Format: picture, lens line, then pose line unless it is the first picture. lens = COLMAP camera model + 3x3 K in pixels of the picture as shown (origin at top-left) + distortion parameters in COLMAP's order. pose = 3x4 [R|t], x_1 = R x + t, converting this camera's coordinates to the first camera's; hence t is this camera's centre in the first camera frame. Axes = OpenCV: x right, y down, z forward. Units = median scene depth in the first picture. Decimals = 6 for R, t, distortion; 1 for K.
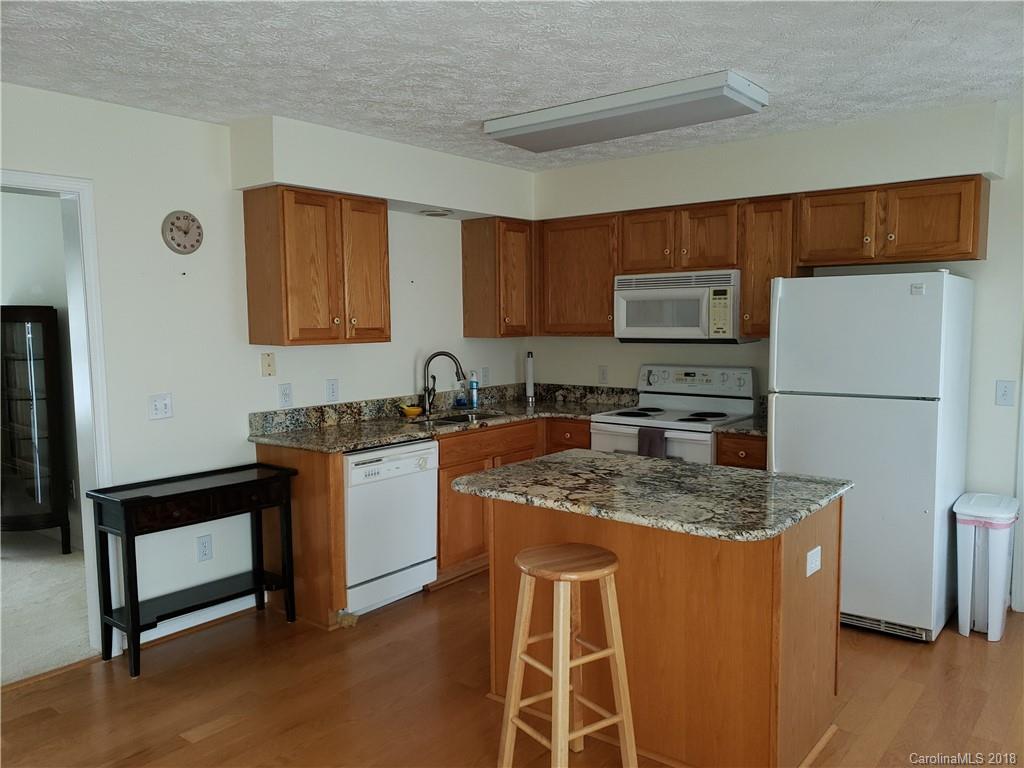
lens RADIAL K [[806.9, 0, 490.3], [0, 806.9, 395.9], [0, 0, 1]] dist [0.031148, -0.042594]
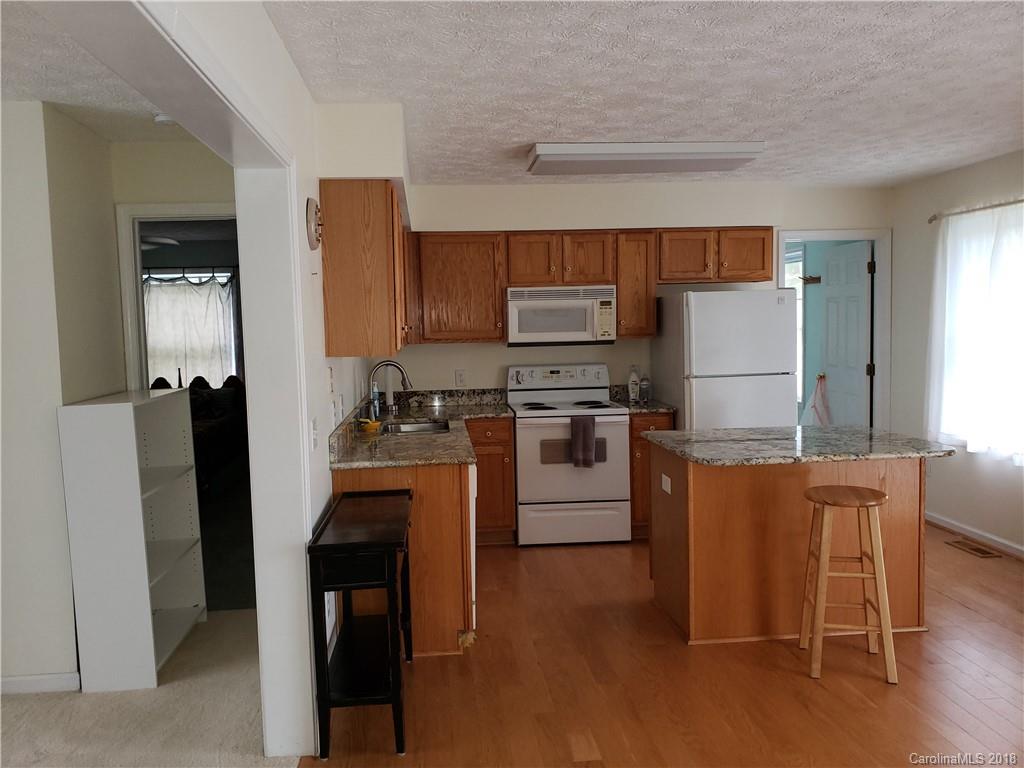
lens RADIAL K [[806.9, 0, 472.1], [0, 806.9, 390.8], [0, 0, 1]] dist [0.031148, -0.042594]
pose [[0.721743, -0.066121, 0.688996, -0.769590], [0.084976, 0.996361, 0.006603, -0.020135], [-0.686925, 0.053782, 0.724735, 0.264728]]
